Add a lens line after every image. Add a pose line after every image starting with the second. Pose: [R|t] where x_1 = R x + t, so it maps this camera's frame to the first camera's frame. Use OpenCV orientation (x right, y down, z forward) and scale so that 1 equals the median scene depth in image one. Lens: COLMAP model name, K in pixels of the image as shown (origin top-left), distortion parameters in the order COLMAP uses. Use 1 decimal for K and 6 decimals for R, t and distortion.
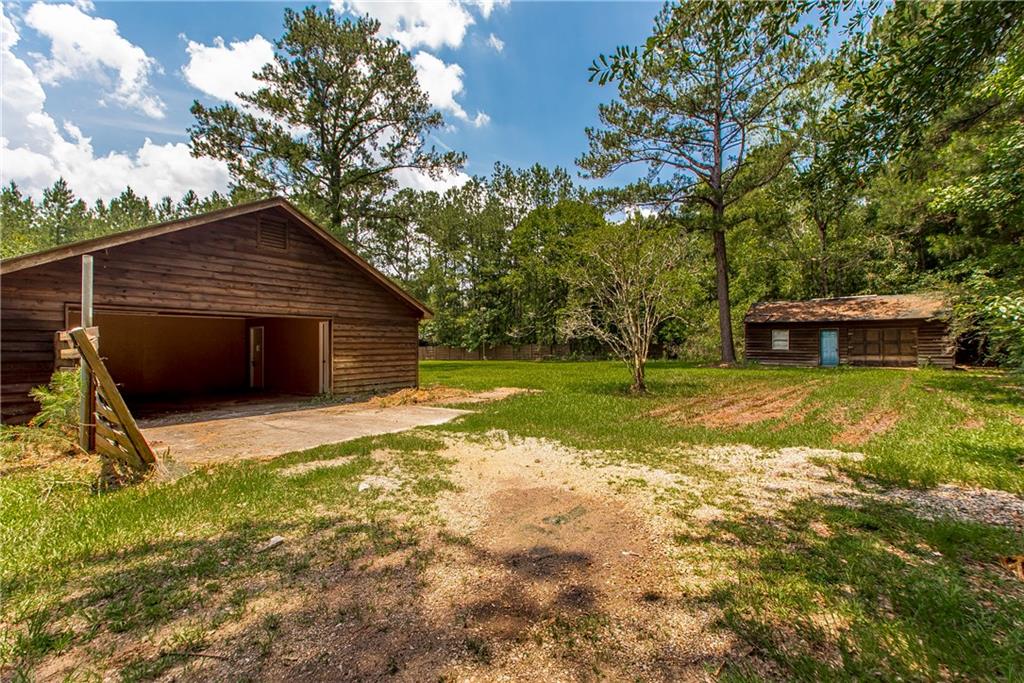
lens RADIAL K [[462.4, 0, 515.7], [0, 462.4, 345.8], [0, 0, 1]] dist [0.008177, -0.001573]
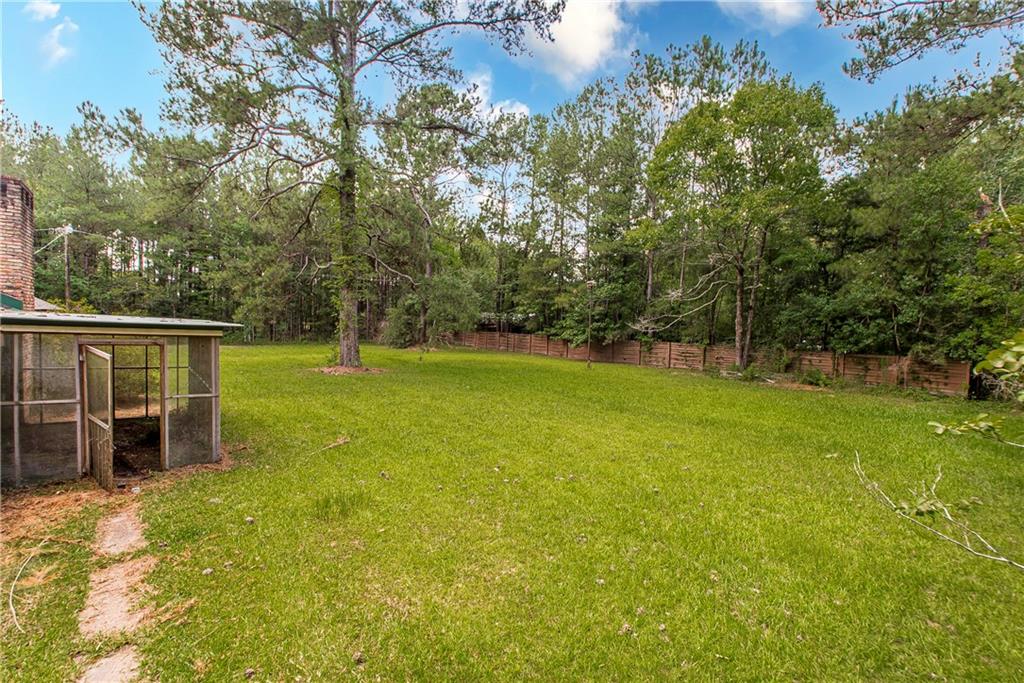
lens RADIAL K [[462.4, 0, 511.0], [0, 462.4, 344.6], [0, 0, 1]] dist [0.008177, -0.001573]
pose [[0.952250, 0.067342, -0.297799, 0.014974], [-0.049849, 0.996576, 0.065962, -0.030675], [0.301221, -0.047967, 0.952347, 0.339821]]
